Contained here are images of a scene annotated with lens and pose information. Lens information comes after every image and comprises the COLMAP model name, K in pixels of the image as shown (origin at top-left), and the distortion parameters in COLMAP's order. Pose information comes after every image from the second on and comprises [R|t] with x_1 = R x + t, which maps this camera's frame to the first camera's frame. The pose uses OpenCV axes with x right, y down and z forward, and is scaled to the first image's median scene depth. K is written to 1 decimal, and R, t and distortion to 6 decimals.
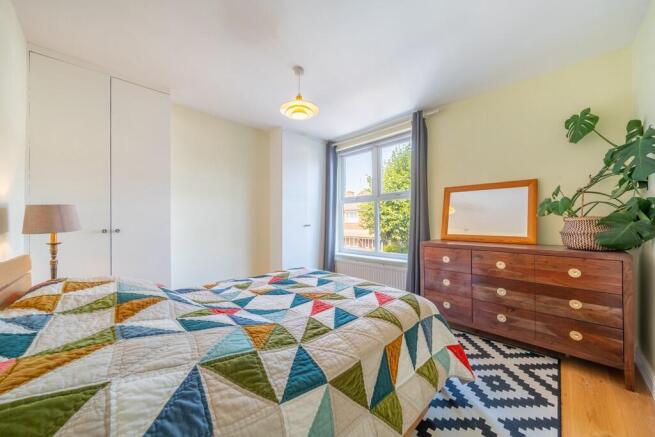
lens RADIAL K [[238.7, 0, 327.5], [0, 238.7, 218.5], [0, 0, 1]] dist [-0.001342, -0.000127]
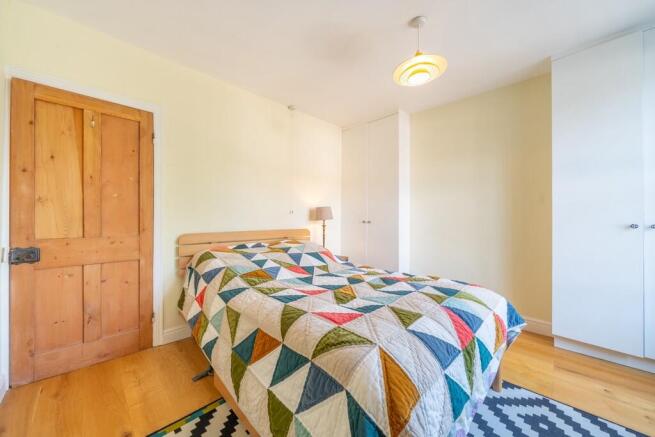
lens RADIAL K [[261.4, 0, 327.5], [0, 261.4, 218.5], [0, 0, 1]] dist [-0.000449, -0.000051]
pose [[-0.048346, -0.002679, -0.998827, 1.134071], [-0.001896, 0.999995, -0.002590, 0.047932], [0.998829, 0.001769, -0.048351, 1.126325]]
